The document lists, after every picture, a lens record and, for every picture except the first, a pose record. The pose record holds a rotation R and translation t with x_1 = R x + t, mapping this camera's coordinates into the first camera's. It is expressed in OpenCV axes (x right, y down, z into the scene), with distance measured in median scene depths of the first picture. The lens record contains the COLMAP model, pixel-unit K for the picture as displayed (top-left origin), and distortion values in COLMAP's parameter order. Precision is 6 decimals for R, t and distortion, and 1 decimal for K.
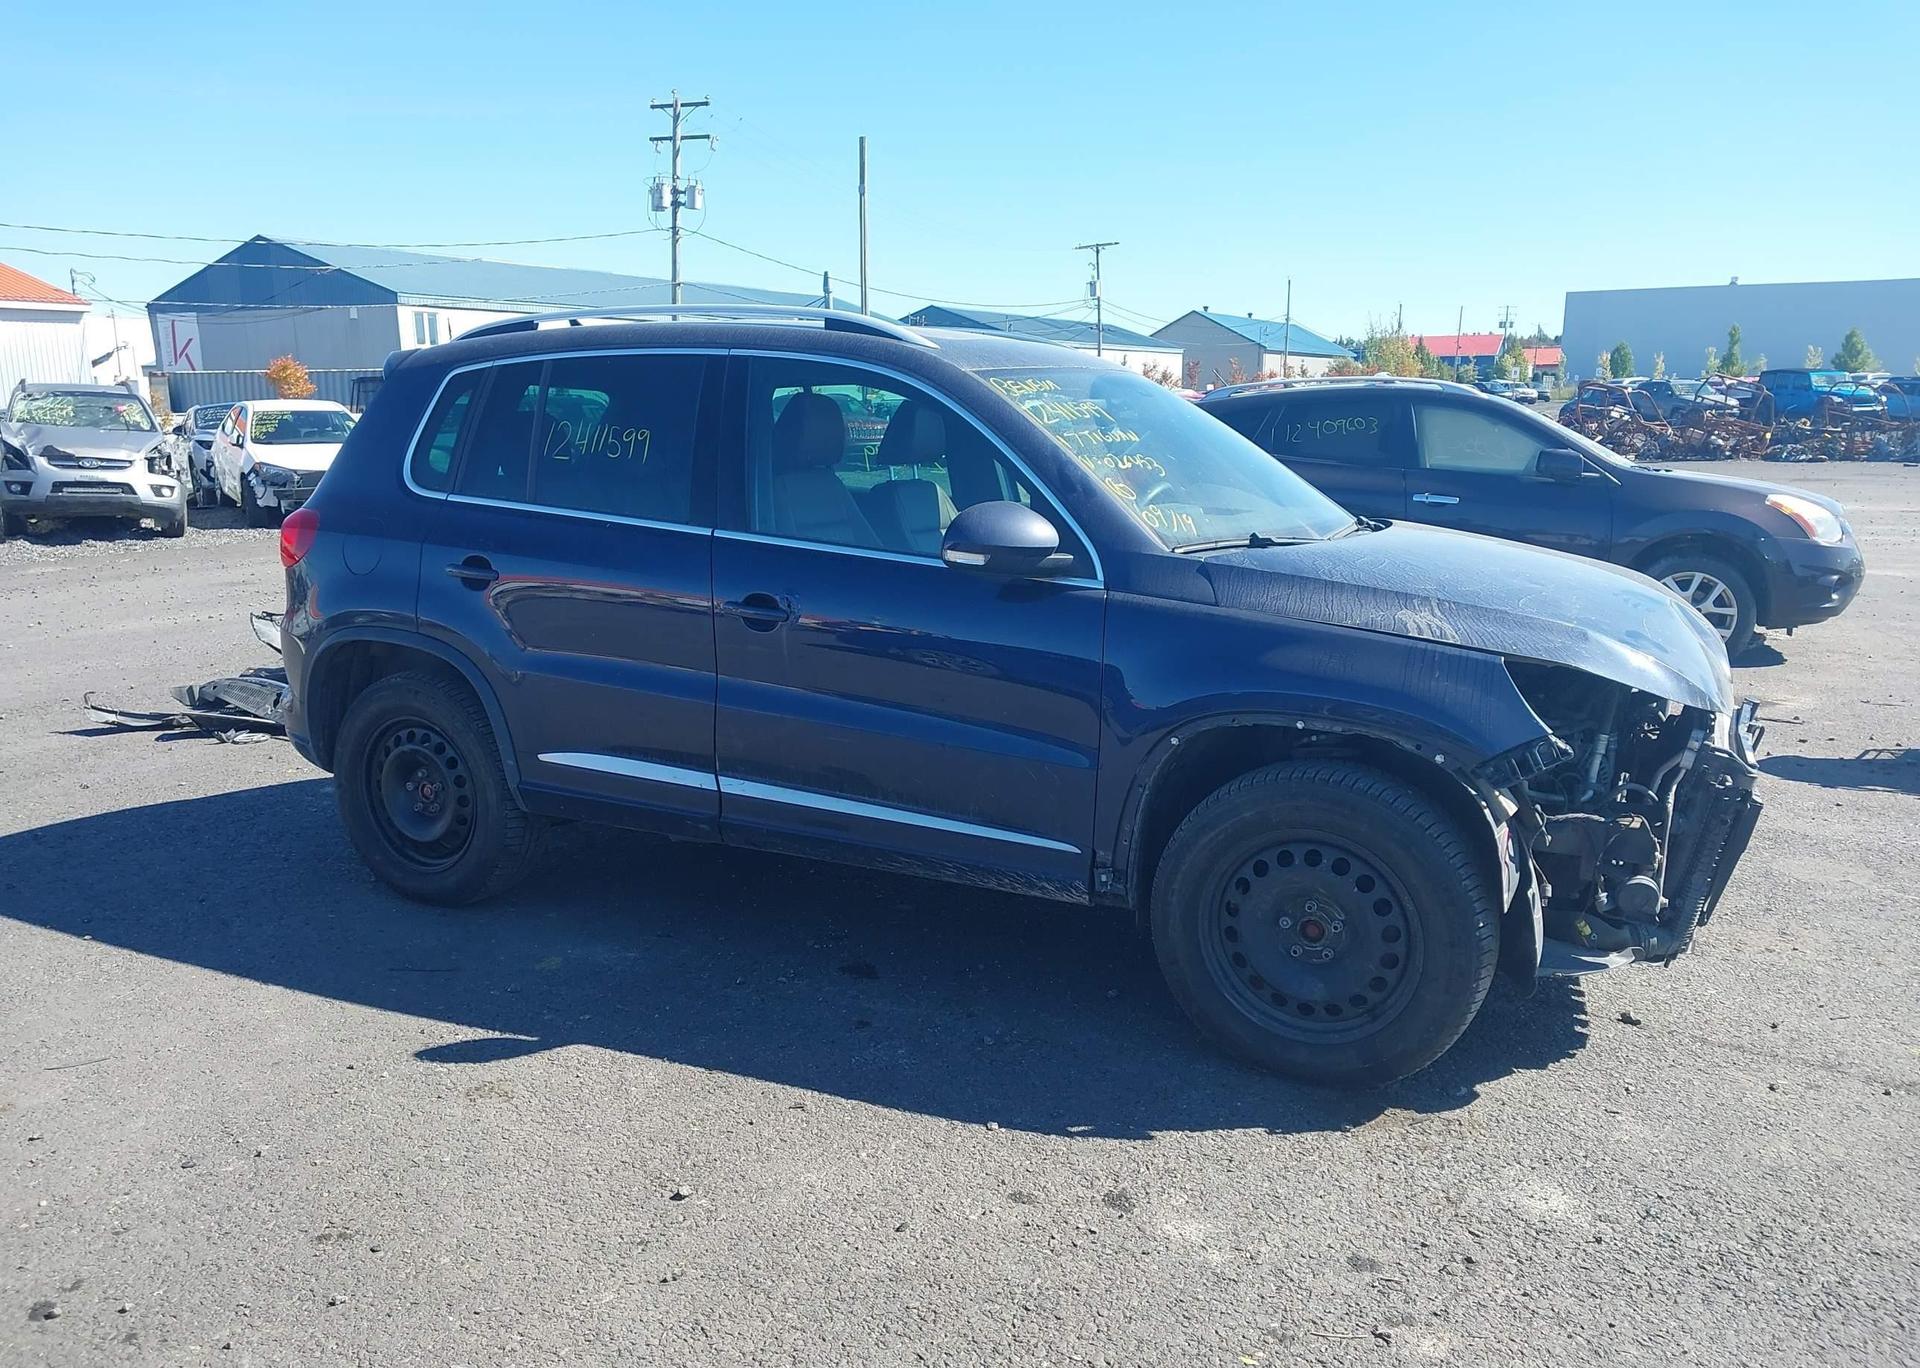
lens RADIAL K [[1478.8, 0, 927.4], [0, 1478.8, 758.3], [0, 0, 1]] dist [0.030604, -0.030302]
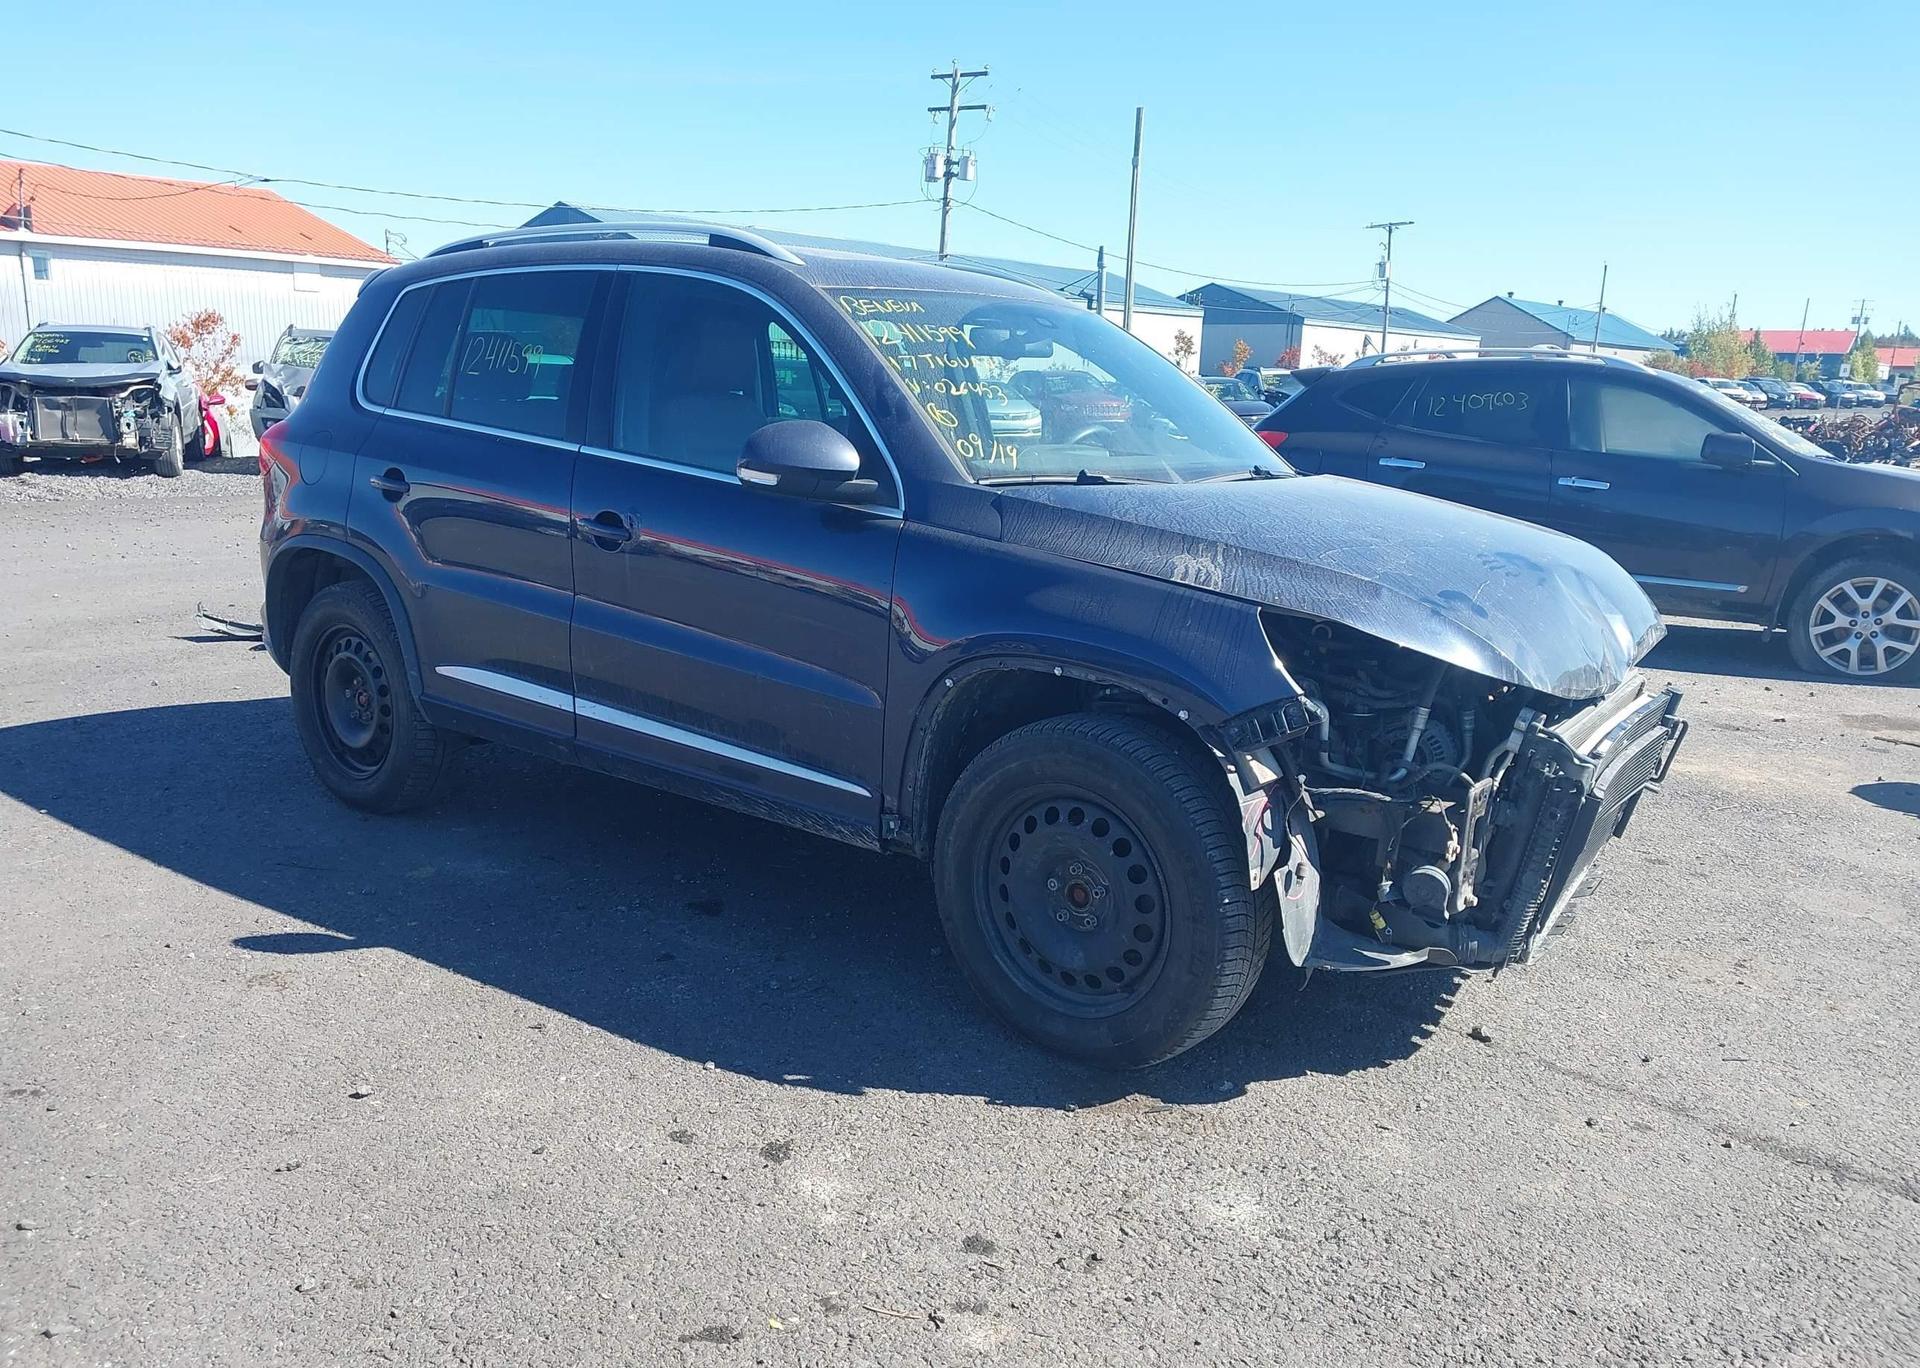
lens RADIAL K [[1483.1, 0, 931.4], [0, 1483.1, 758.5], [0, 0, 1]] dist [0.048802, -0.058410]
pose [[0.982753, 0.076971, -0.168145, 0.264612], [-0.074892, 0.997017, 0.018682, 0.016584], [0.169081, -0.005767, 0.985585, 0.057277]]
